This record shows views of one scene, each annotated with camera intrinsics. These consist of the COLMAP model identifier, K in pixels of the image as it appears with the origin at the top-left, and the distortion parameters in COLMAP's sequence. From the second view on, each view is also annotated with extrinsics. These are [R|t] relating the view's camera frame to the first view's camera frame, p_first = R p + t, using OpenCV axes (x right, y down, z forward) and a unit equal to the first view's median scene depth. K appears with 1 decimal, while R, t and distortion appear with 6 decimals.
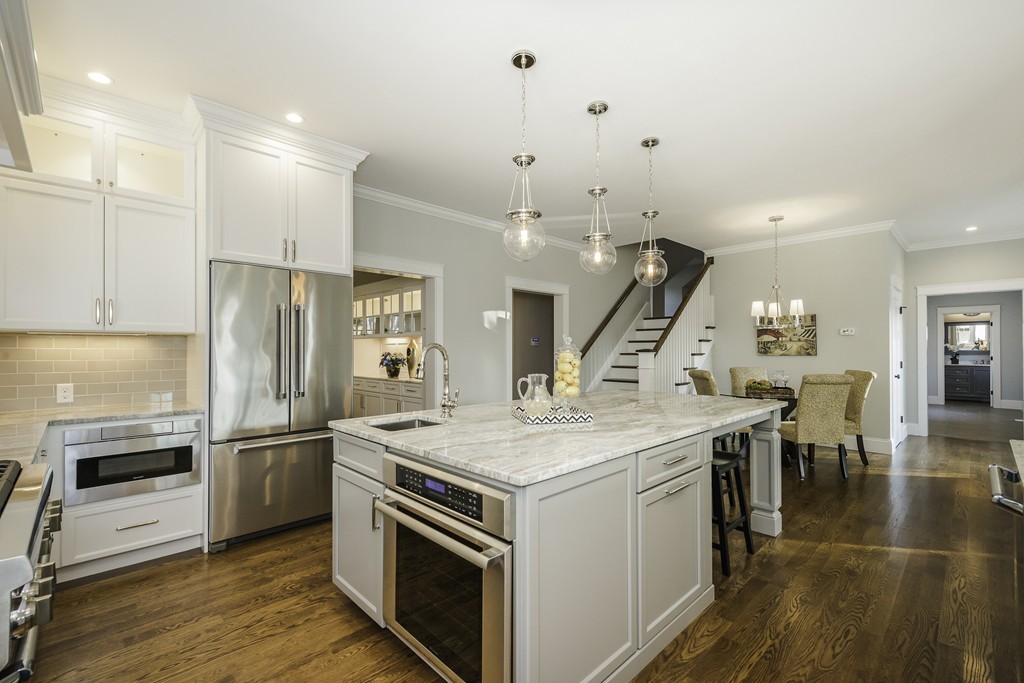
lens RADIAL K [[442.5, 0, 505.3], [0, 442.5, 345.7], [0, 0, 1]] dist [0.002162, -0.001605]
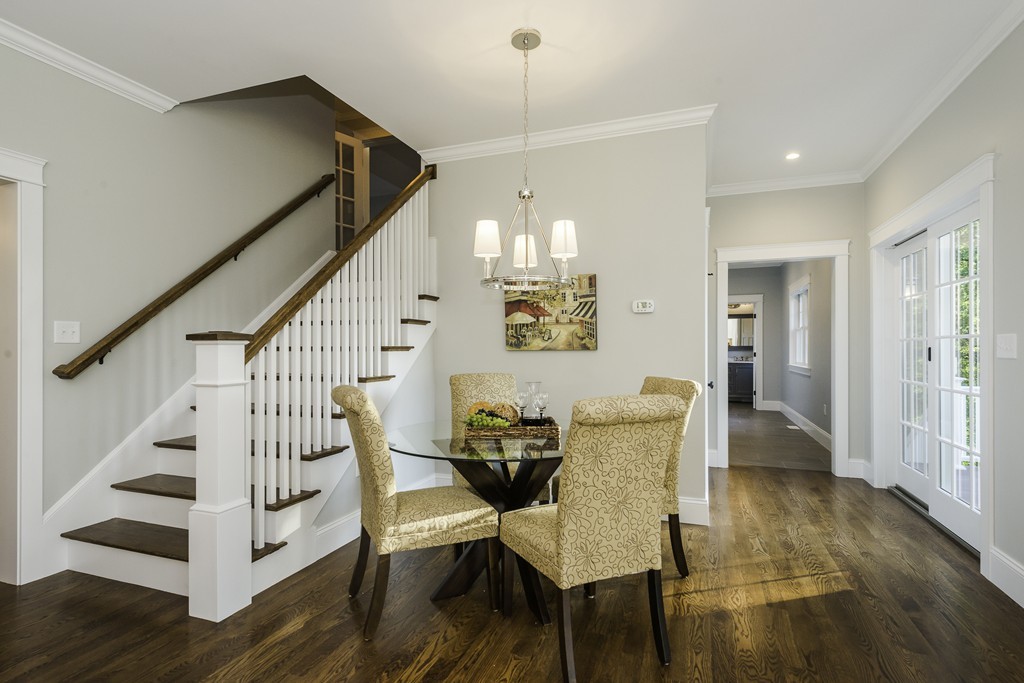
lens RADIAL K [[483.4, 0, 514.8], [0, 483.4, 345.9], [0, 0, 1]] dist [0.010308, -0.004233]
pose [[0.895728, 0.002644, 0.444594, 0.330583], [-0.004353, 0.999987, 0.002823, 0.015445], [-0.444581, -0.004464, 0.895728, 0.486823]]
